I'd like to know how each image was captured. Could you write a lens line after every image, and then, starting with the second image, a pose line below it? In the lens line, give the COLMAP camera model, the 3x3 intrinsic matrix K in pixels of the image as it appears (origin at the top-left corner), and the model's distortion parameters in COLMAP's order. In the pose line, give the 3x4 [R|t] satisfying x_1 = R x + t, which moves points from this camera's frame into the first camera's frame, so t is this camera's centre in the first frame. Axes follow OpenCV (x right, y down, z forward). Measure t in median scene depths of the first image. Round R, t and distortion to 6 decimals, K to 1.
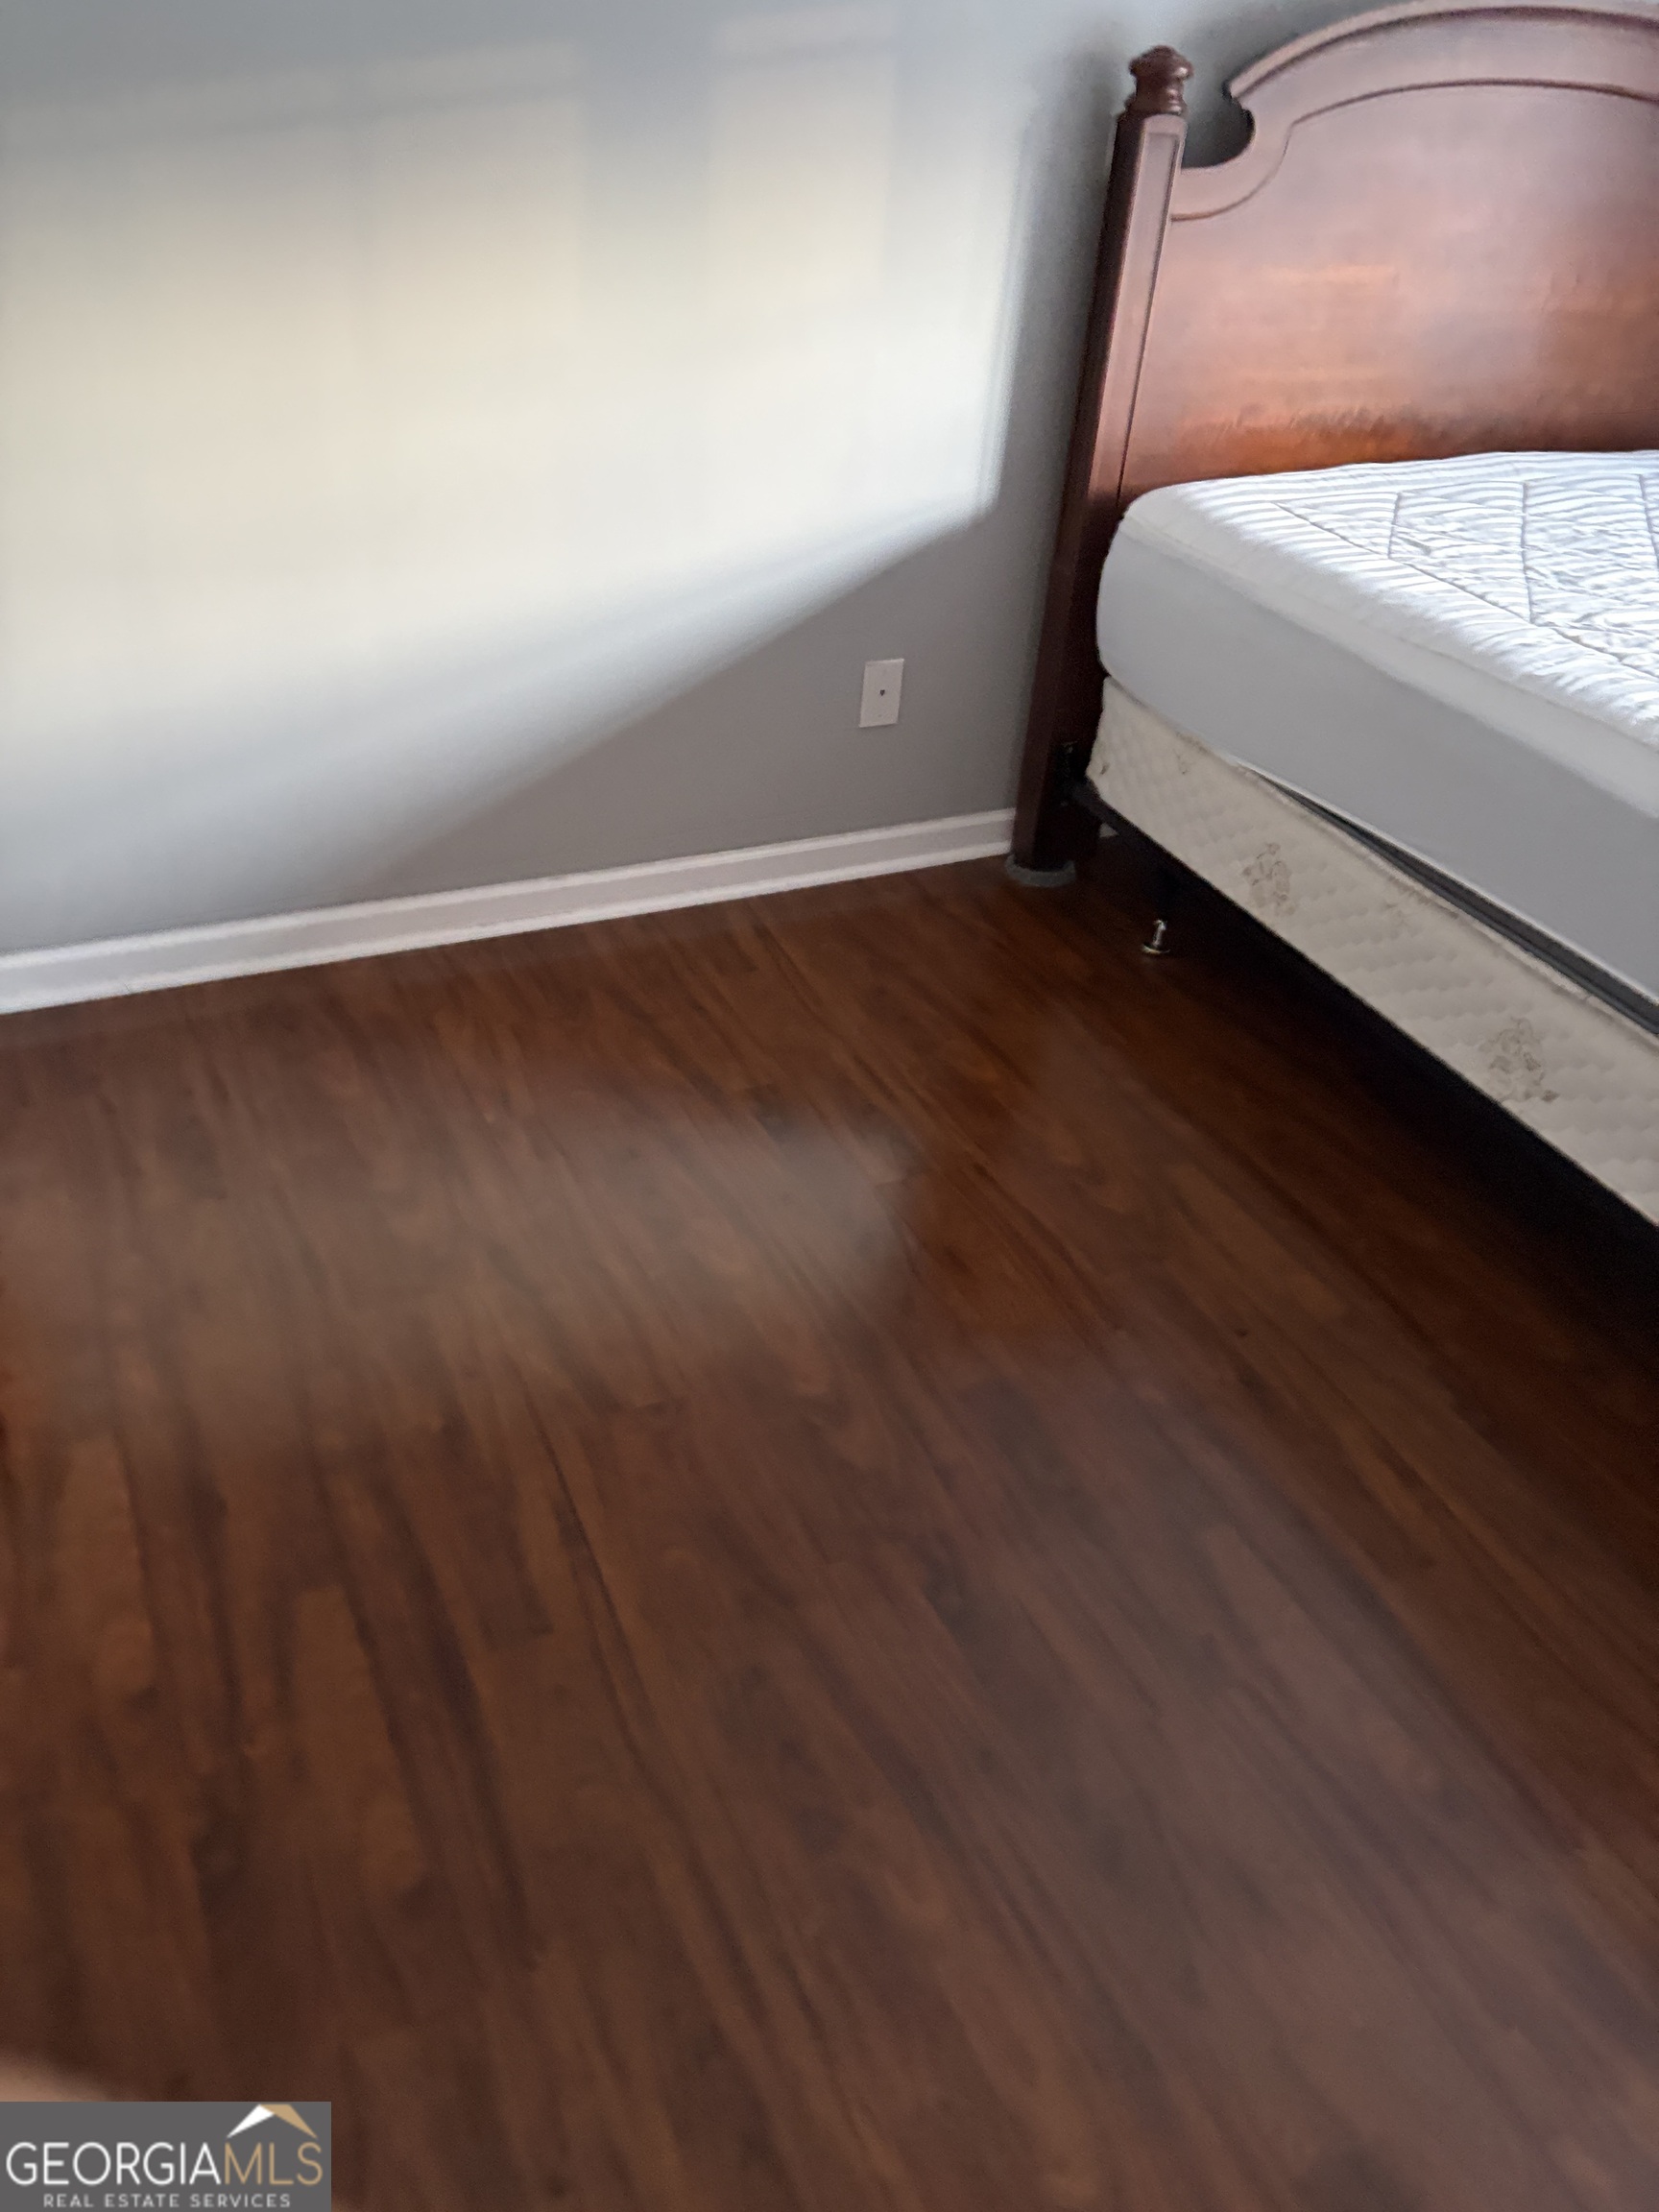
lens RADIAL K [[1670.6, 0, 826.0], [0, 1670.6, 1092.3], [0, 0, 1]] dist [0.067847, -0.073977]
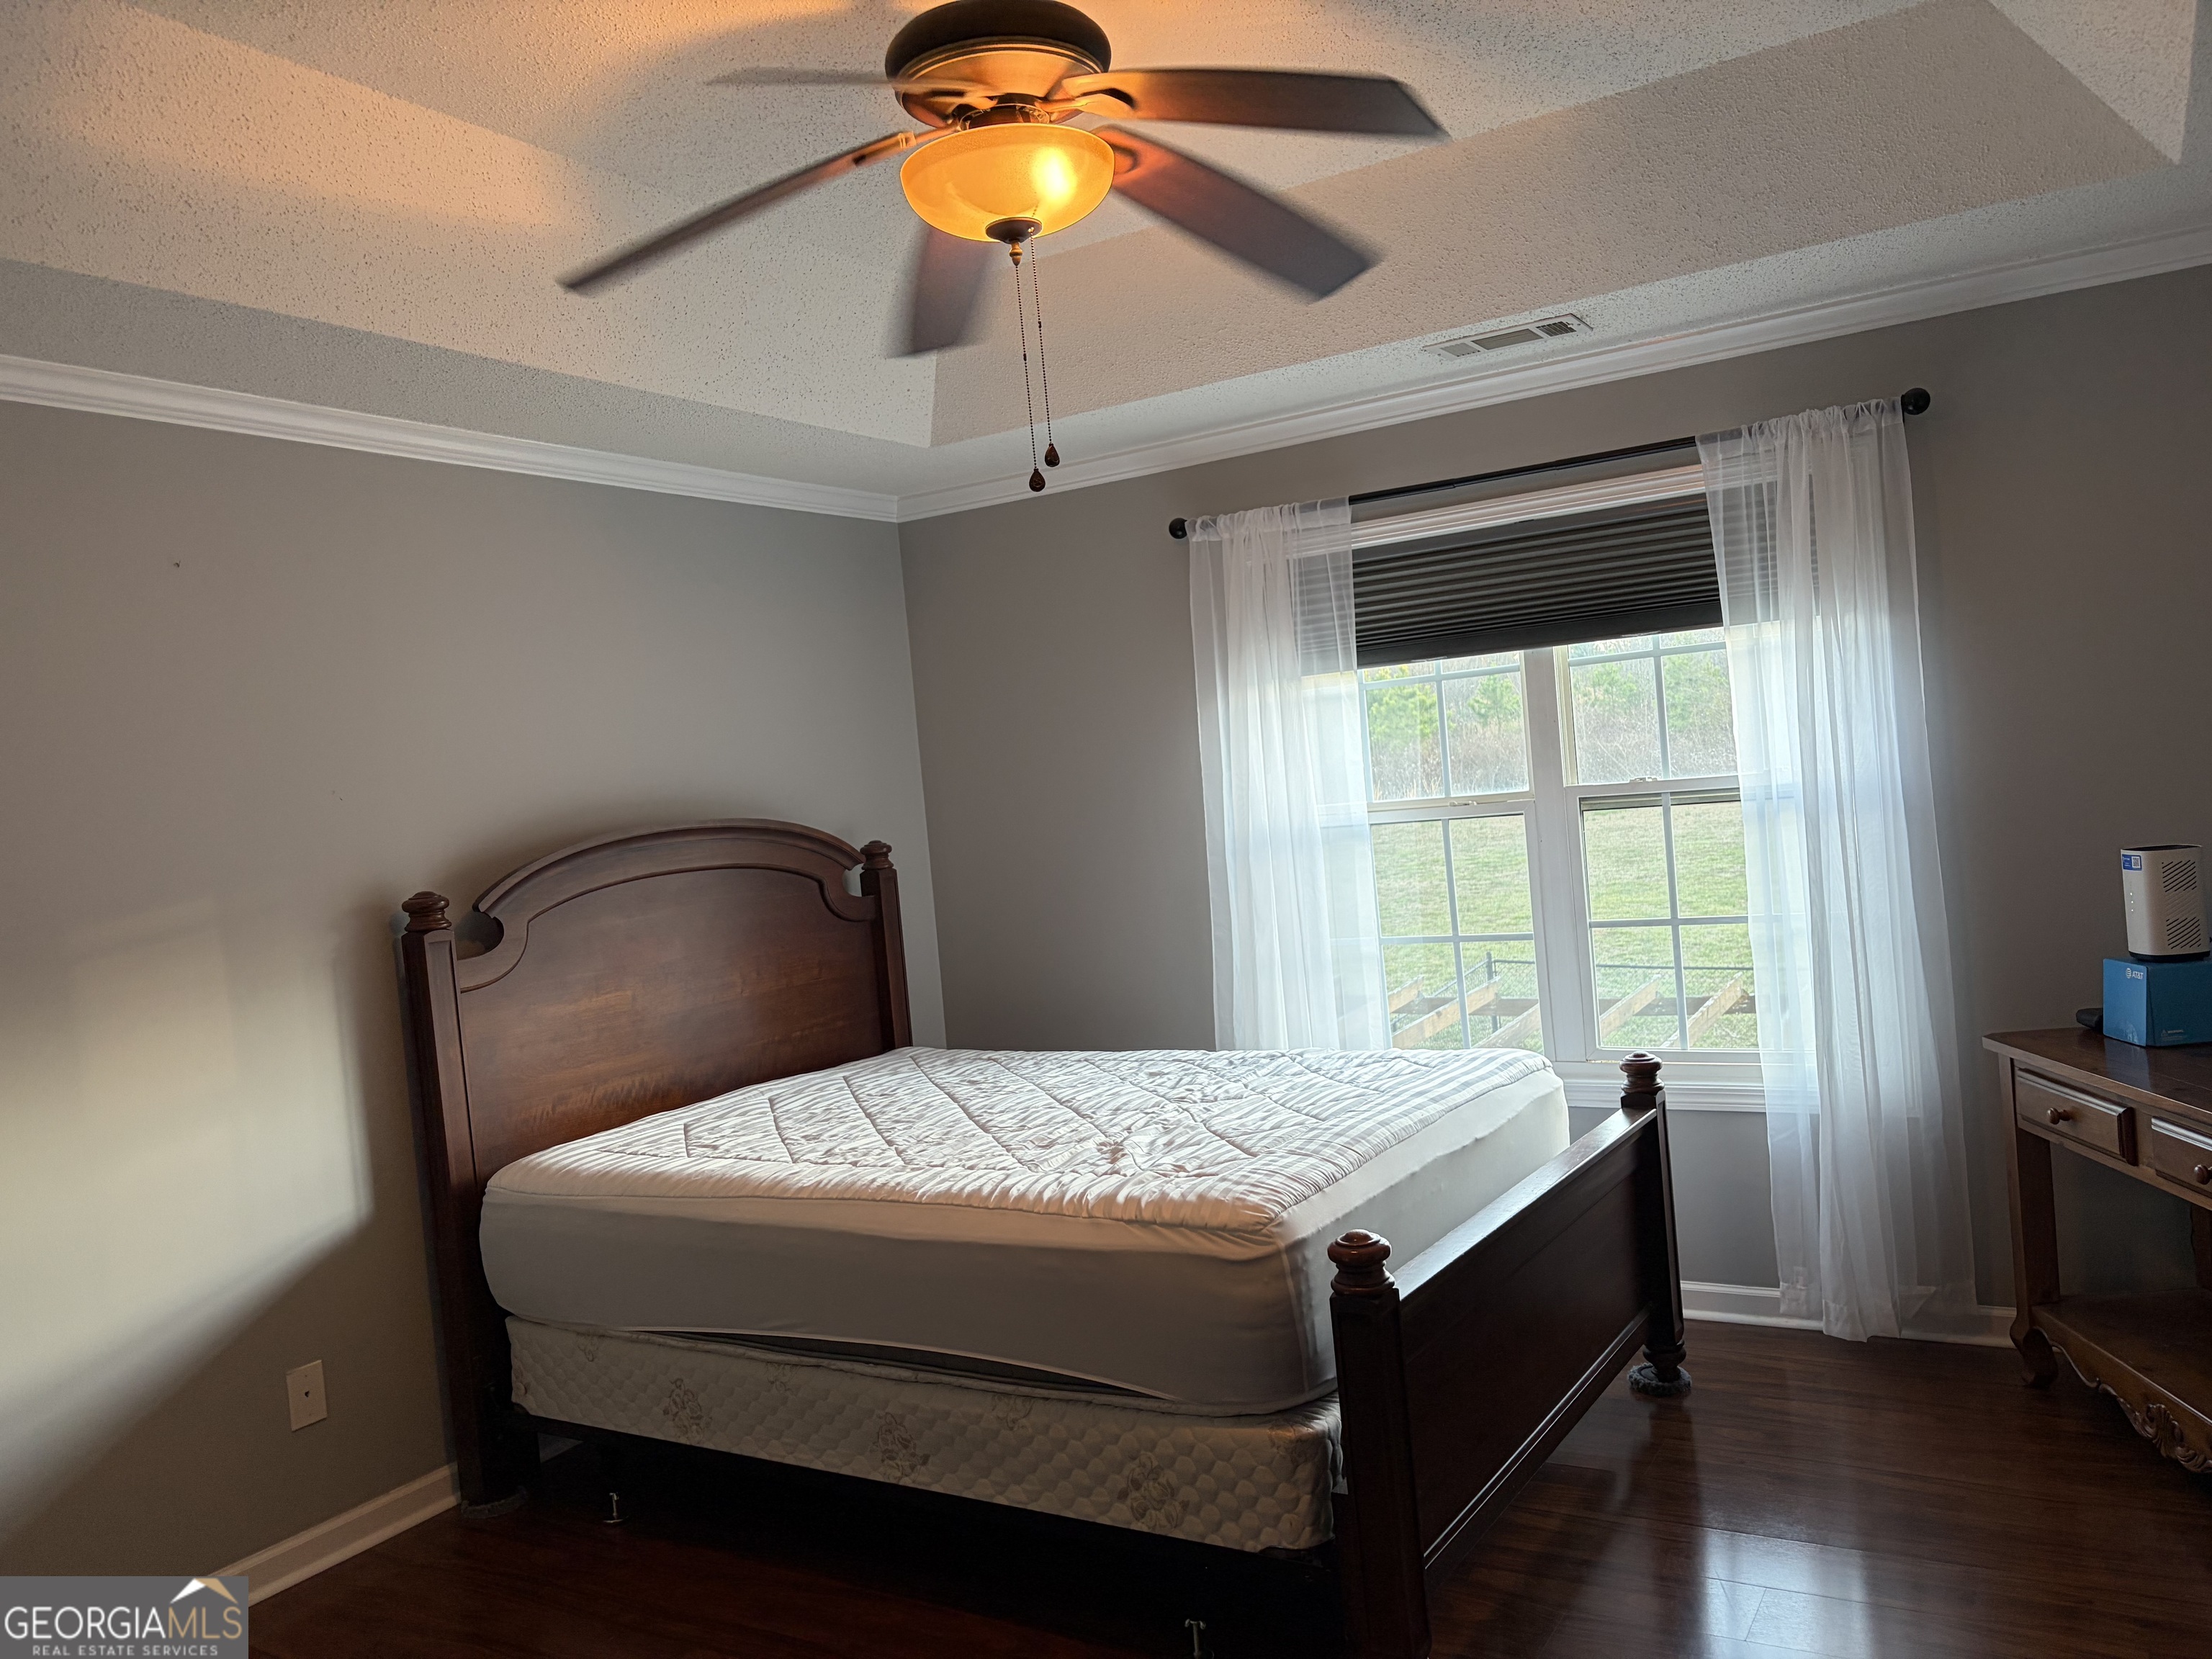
lens RADIAL K [[1670.6, 0, 1100.3], [0, 1670.6, 831.8], [0, 0, 1]] dist [0.067847, -0.073977]
pose [[0.825659, -0.162587, 0.540233, -0.088897], [0.430470, 0.800513, -0.416983, 0.182628], [-0.364668, 0.576840, 0.730940, -0.279786]]
